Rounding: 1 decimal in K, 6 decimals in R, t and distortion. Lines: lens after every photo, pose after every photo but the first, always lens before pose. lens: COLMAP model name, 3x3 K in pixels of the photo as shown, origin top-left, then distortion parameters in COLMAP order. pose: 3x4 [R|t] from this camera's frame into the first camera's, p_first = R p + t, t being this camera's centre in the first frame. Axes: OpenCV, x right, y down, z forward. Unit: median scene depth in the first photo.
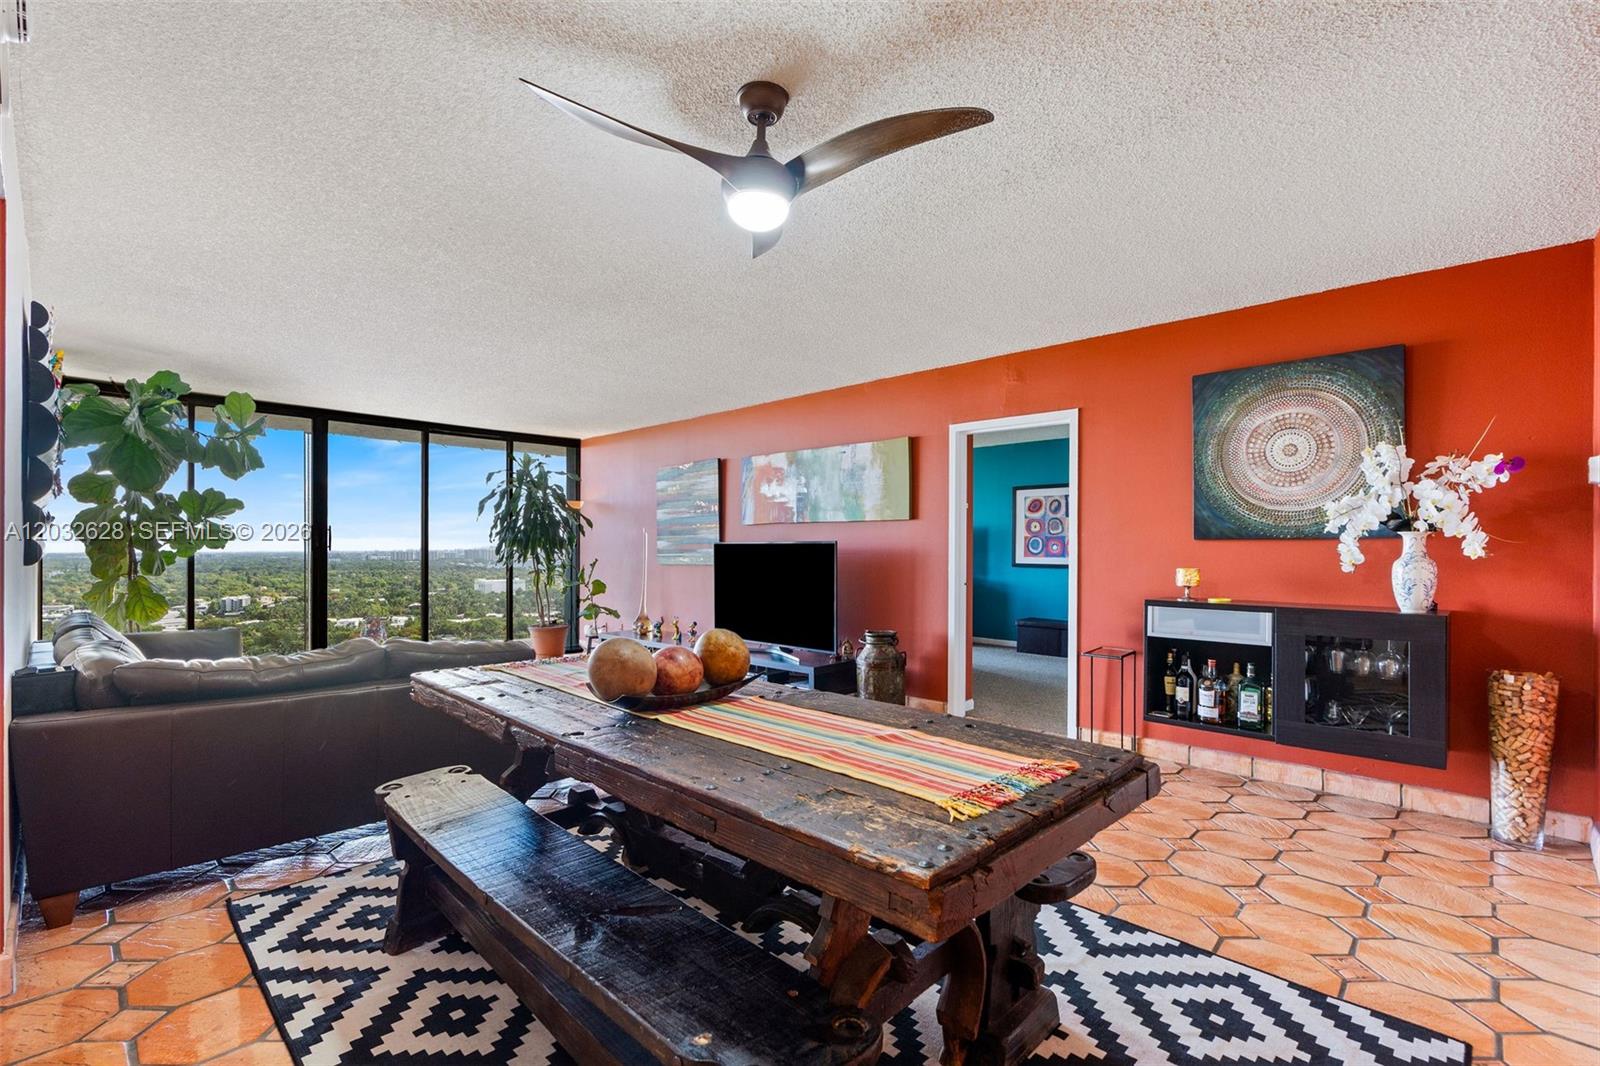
lens RADIAL K [[723.9, 0, 799.9], [0, 723.9, 549.9], [0, 0, 1]] dist [0.001043, 0.000976]
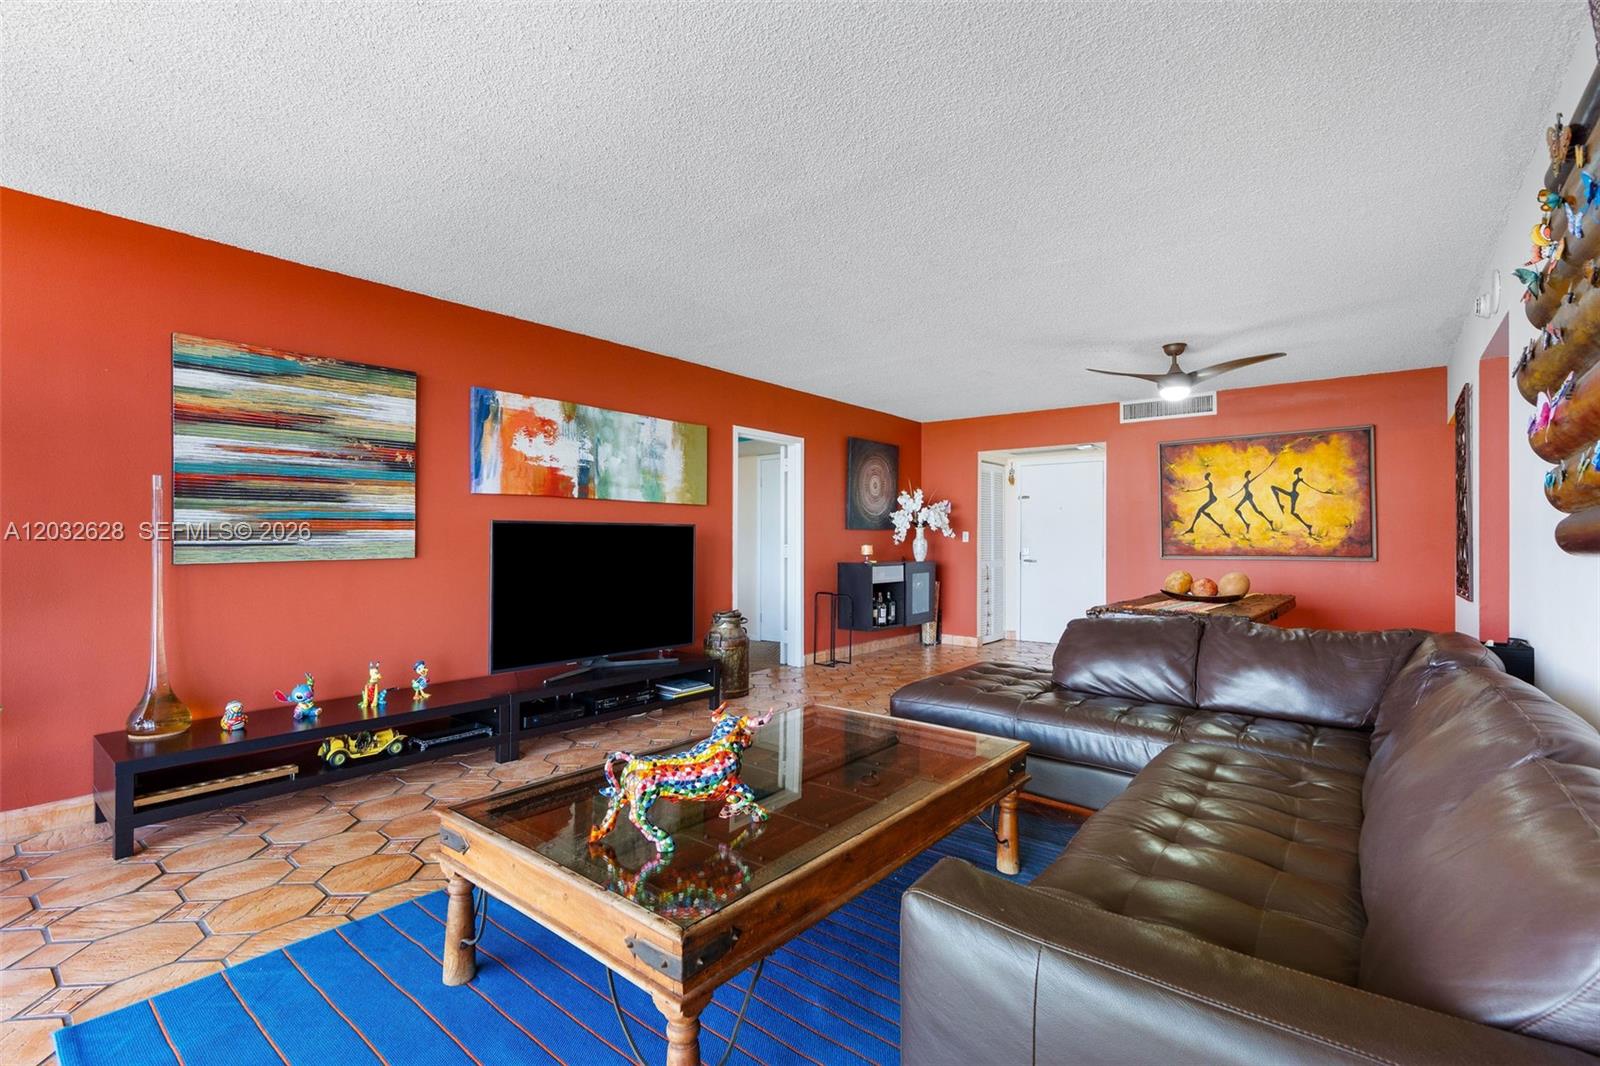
lens RADIAL K [[726.5, 0, 800.0], [0, 726.5, 533.0], [0, 0, 1]] dist [-0.000887, 0.000995]
pose [[-0.089023, 0.003655, 0.996023, -0.824359], [-0.003050, 0.999988, -0.003942, 0.002453], [-0.996025, -0.003389, -0.089011, 0.865489]]
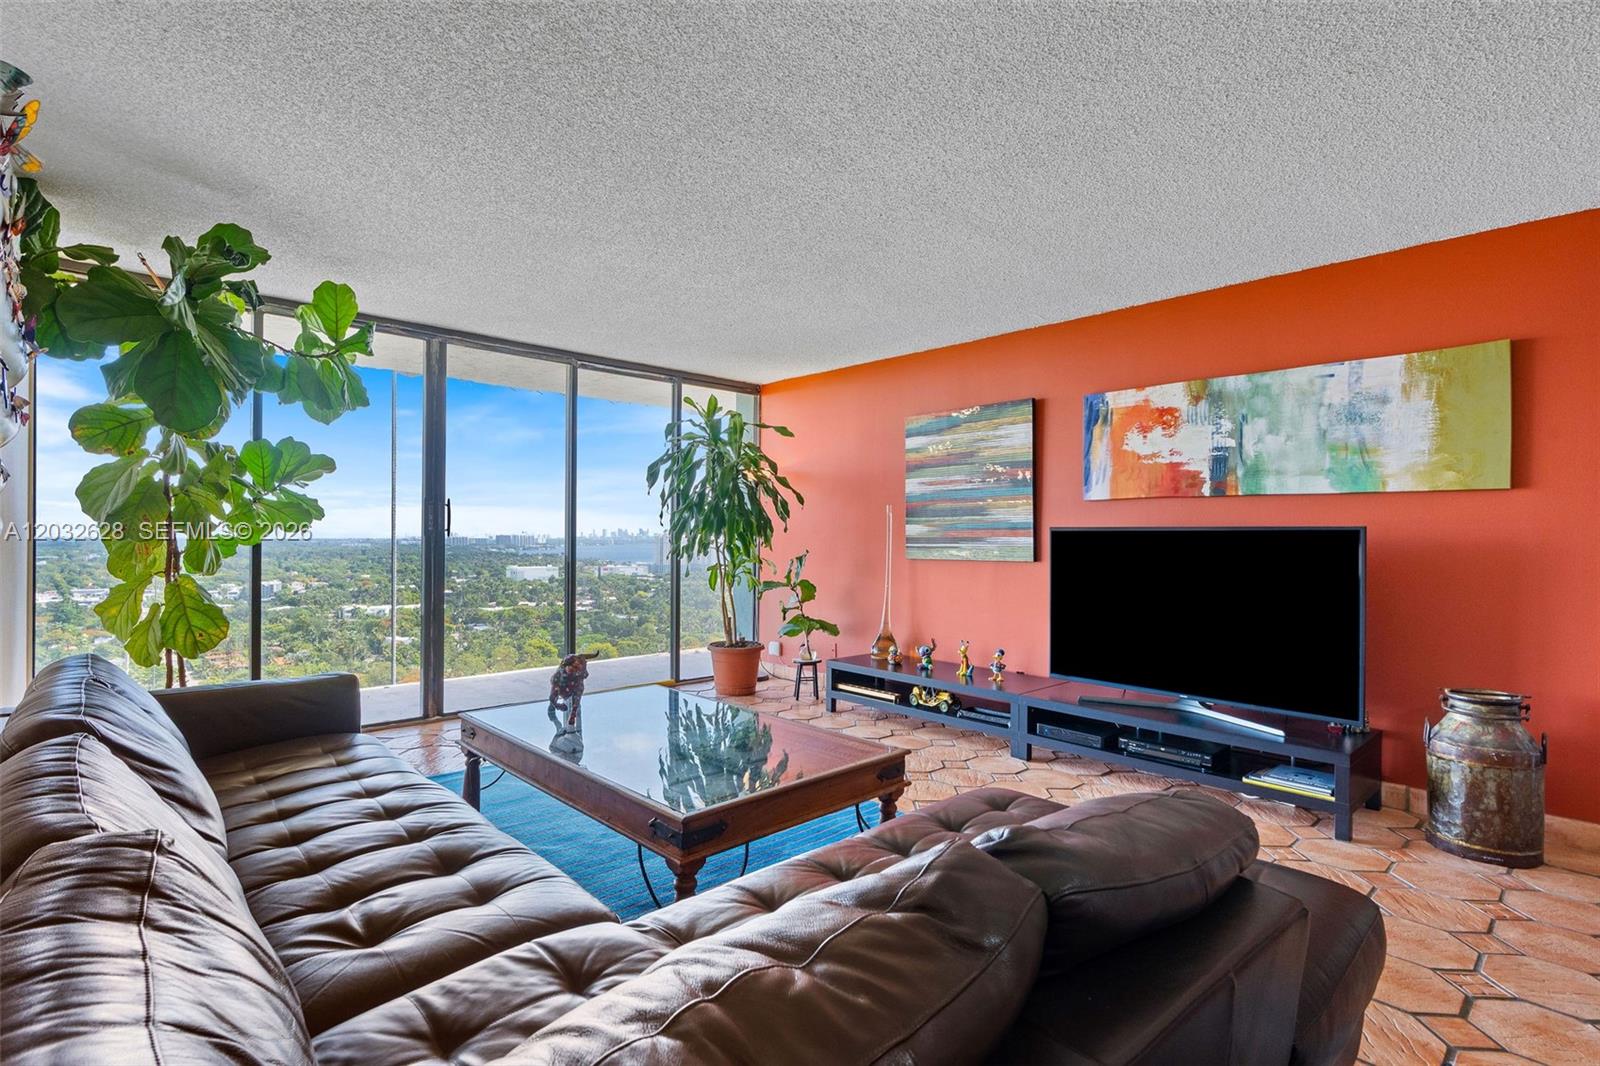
lens RADIAL K [[767.1, 0, 807.8], [0, 767.1, 538.7], [0, 0, 1]] dist [-0.003672, -0.000582]
pose [[0.998921, 0.006964, -0.045914, -0.326707], [-0.006897, 0.999975, 0.001619, 0.000003], [0.045924, -0.001301, 0.998944, 0.349370]]
